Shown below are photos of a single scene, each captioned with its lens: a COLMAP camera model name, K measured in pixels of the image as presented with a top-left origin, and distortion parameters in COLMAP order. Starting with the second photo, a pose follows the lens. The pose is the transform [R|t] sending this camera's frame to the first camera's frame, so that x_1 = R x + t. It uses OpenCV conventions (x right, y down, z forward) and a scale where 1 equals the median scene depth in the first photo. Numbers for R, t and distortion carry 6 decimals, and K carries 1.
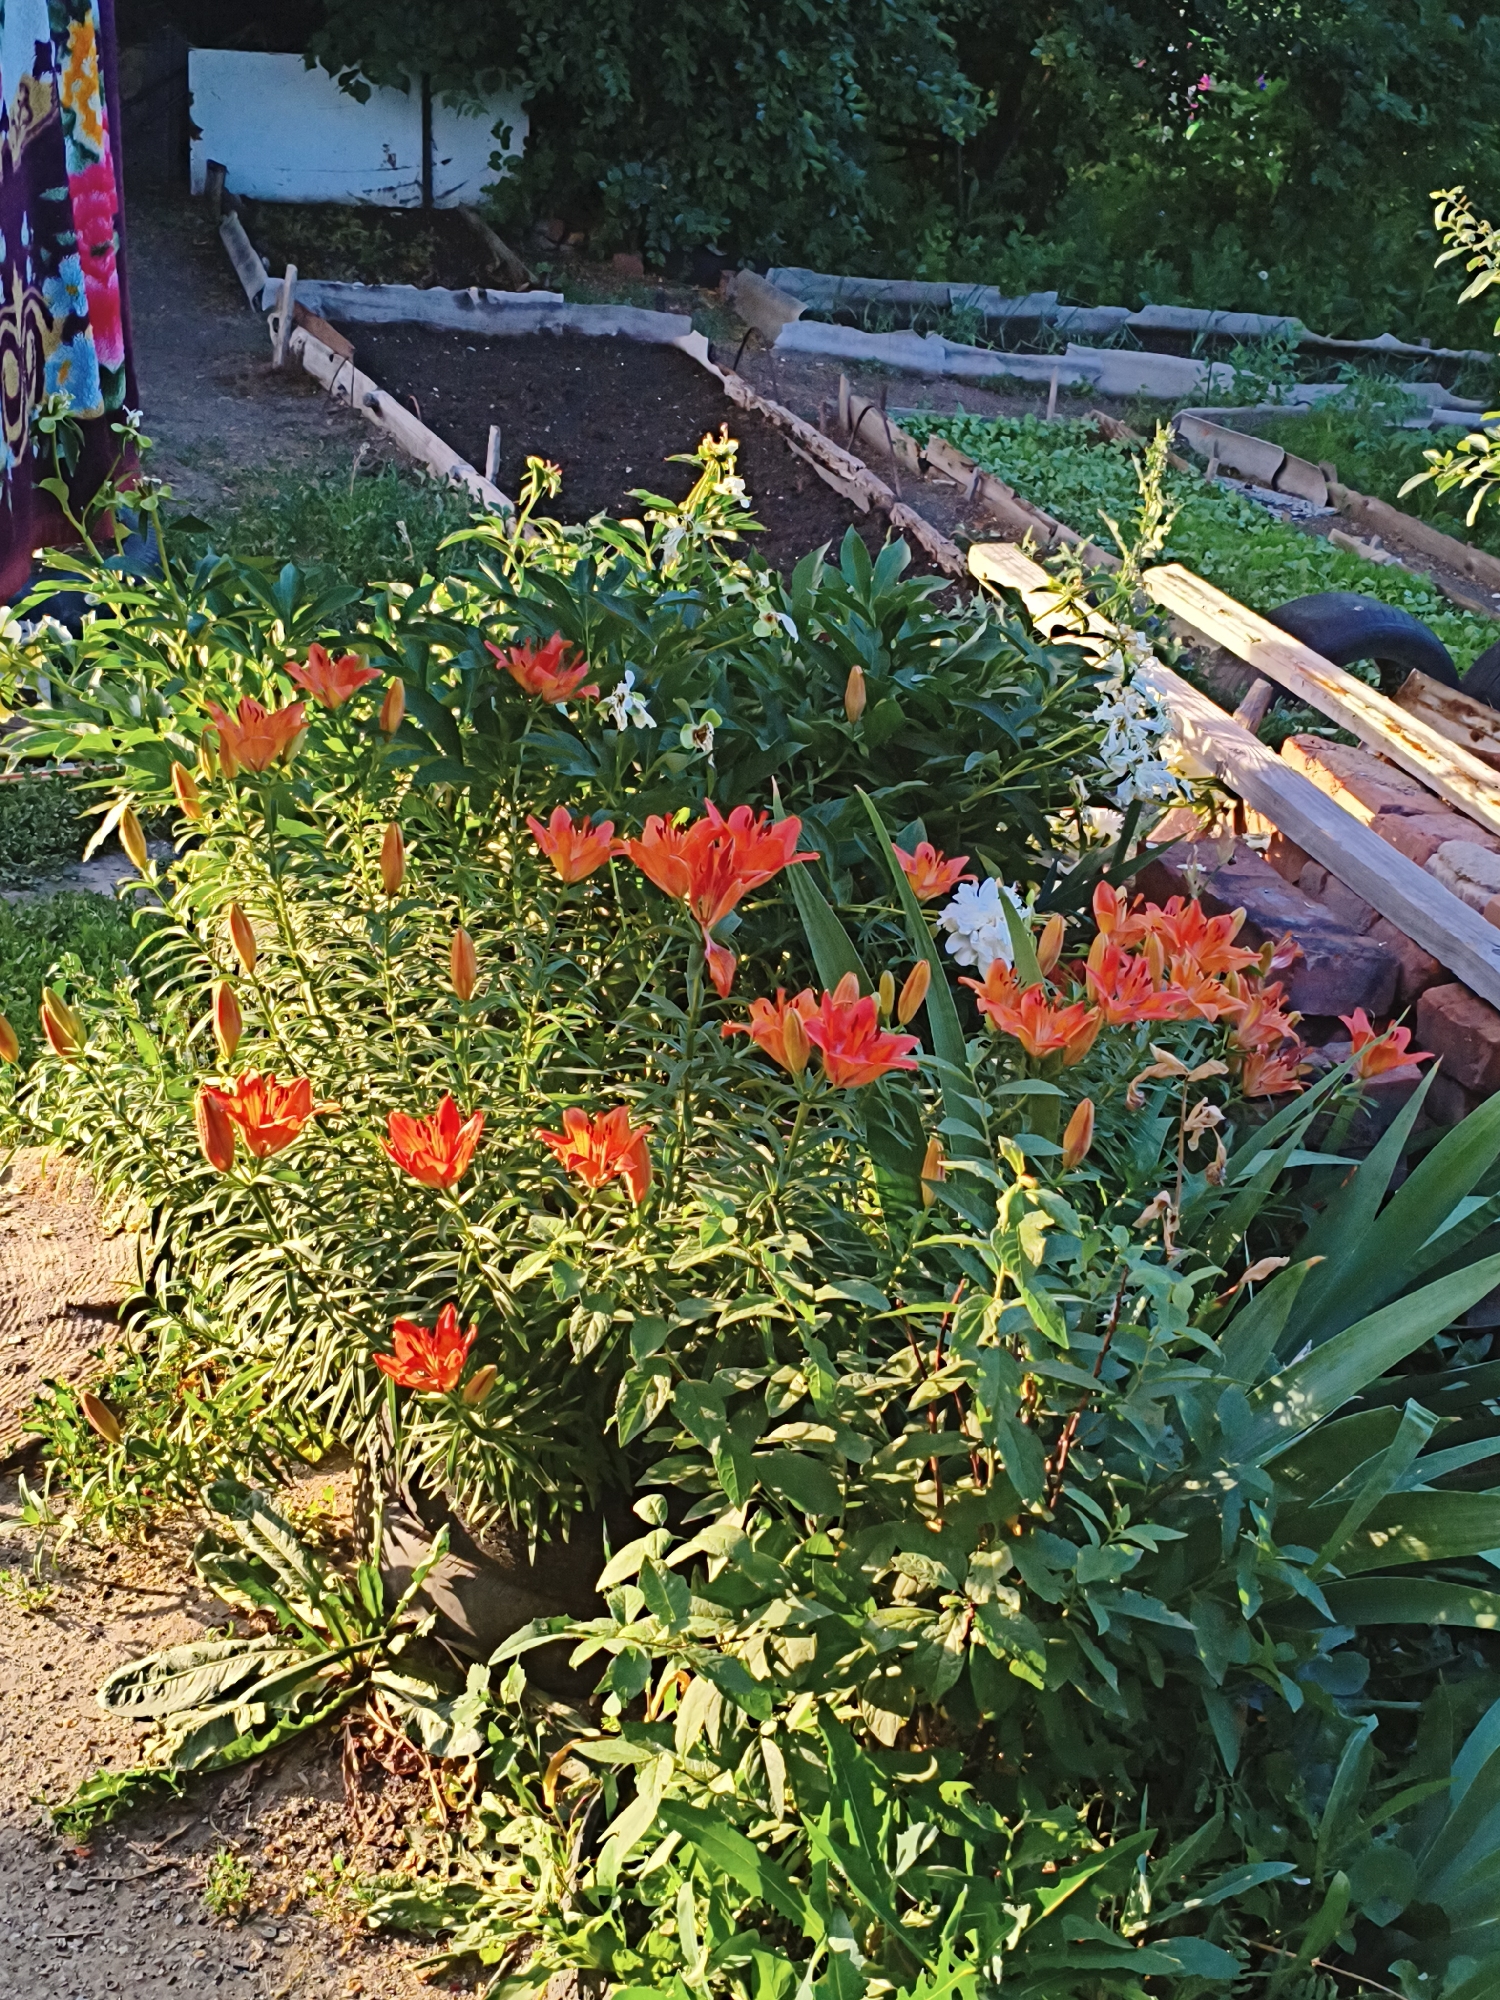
lens RADIAL K [[2501.2, 0, 765.7], [0, 2501.2, 1011.2], [0, 0, 1]] dist [0.005727, 0.000000]
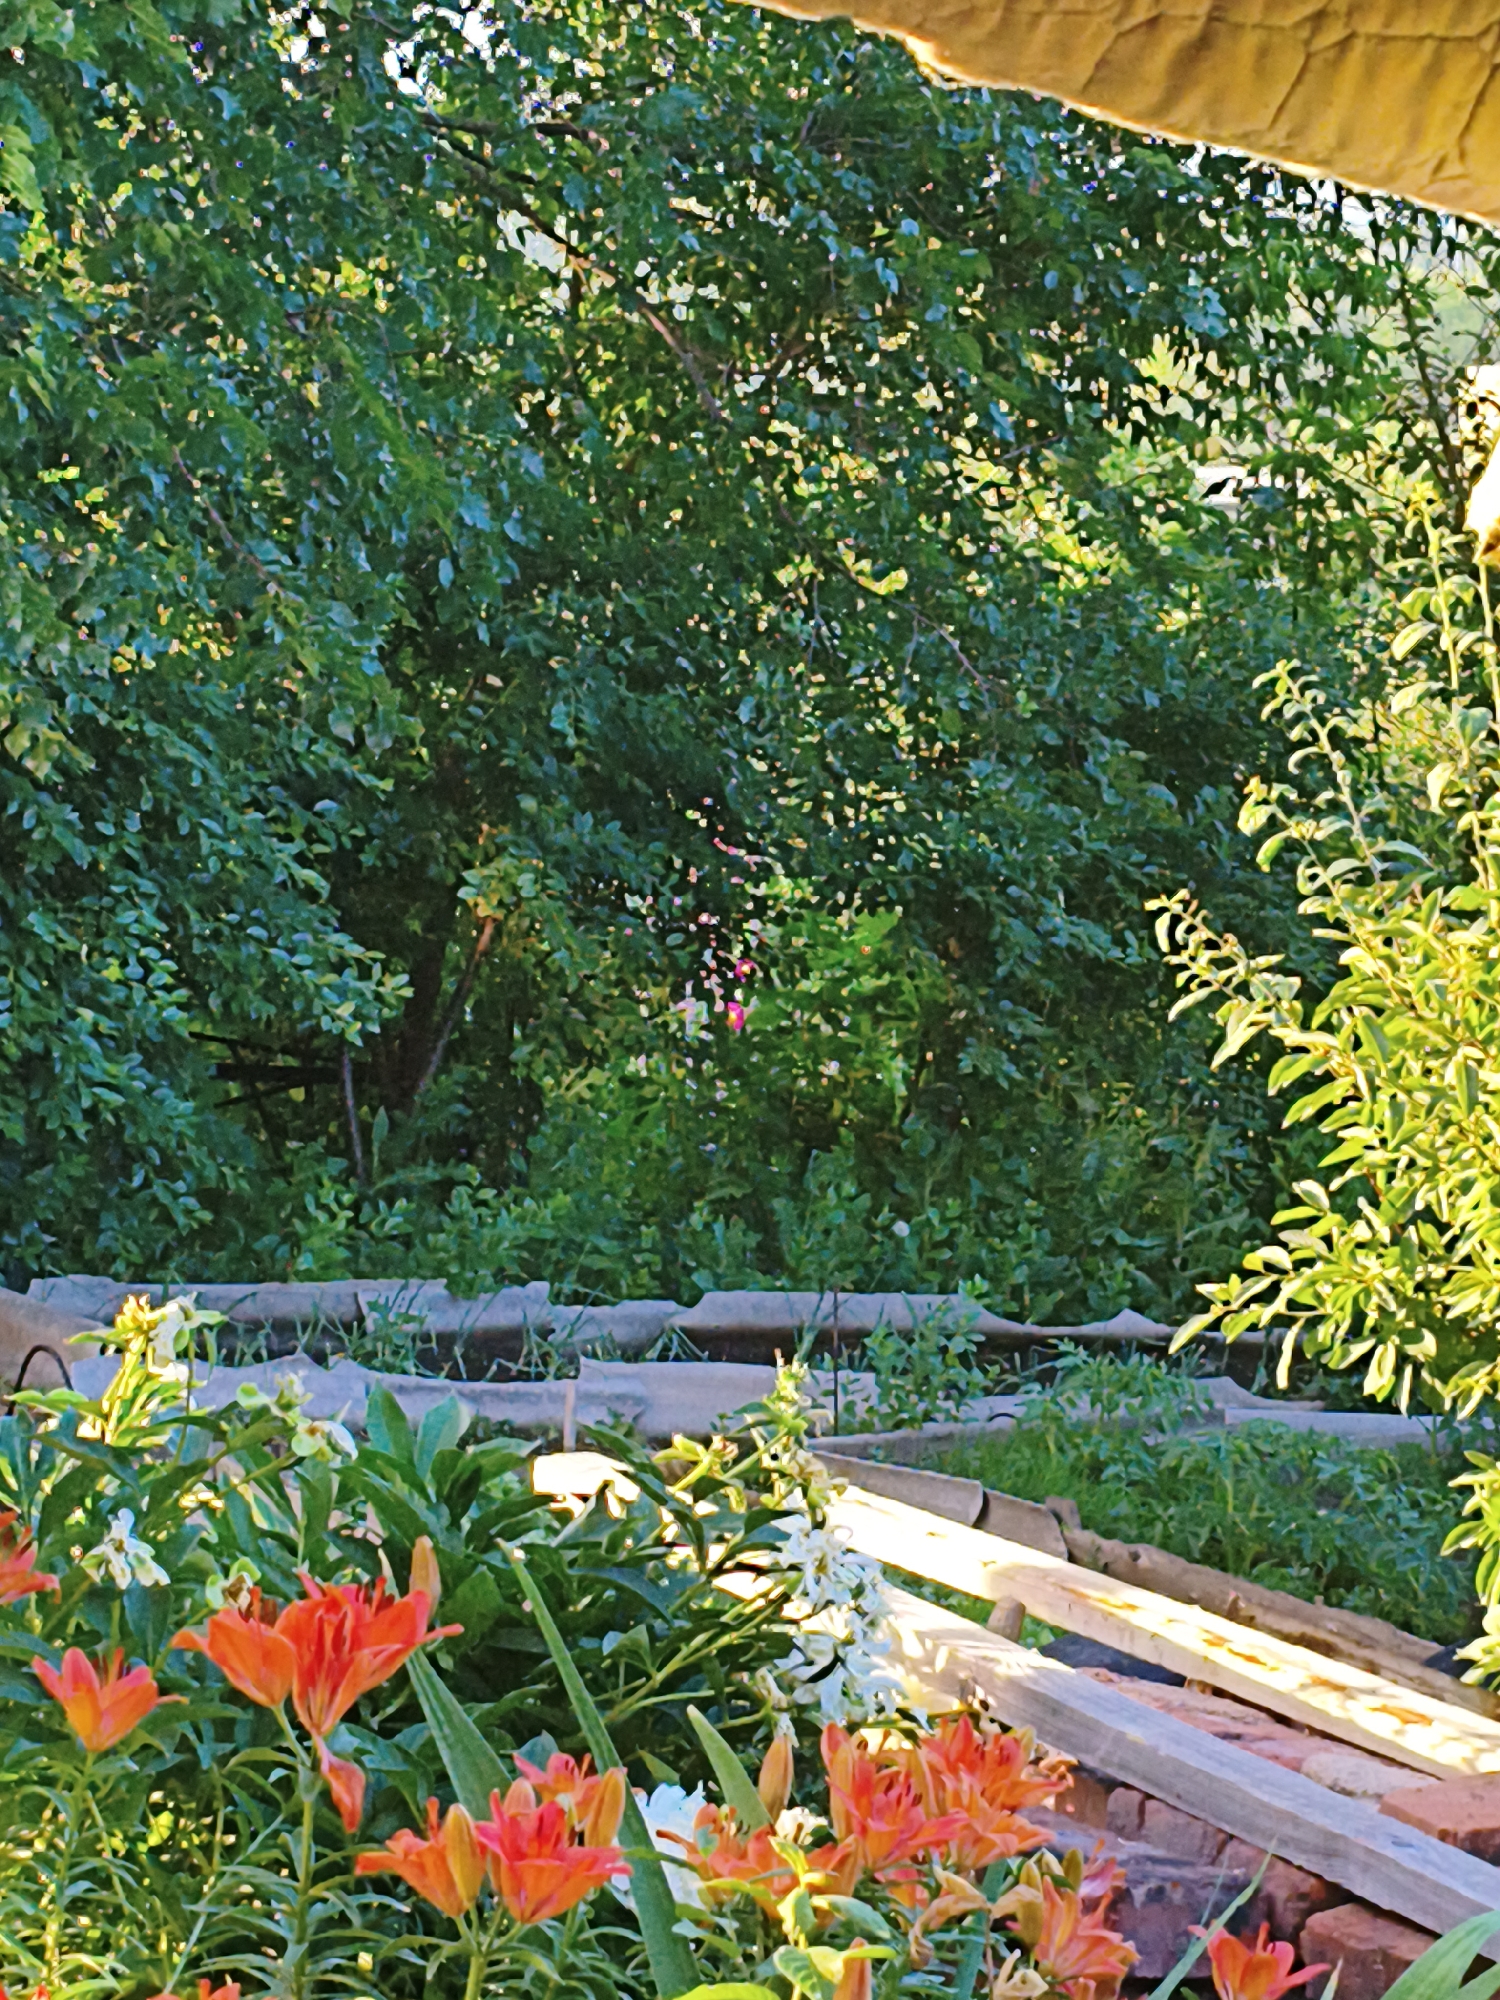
lens RADIAL K [[5263.3, 0, 747.0], [0, 5263.3, 998.1], [0, 0, 1]] dist [0.058050, 0.000000]
pose [[0.983428, -0.068081, 0.168033, -0.035868], [0.124498, 0.927337, -0.352912, 0.080590], [-0.131796, 0.367983, 0.920445, -0.126767]]
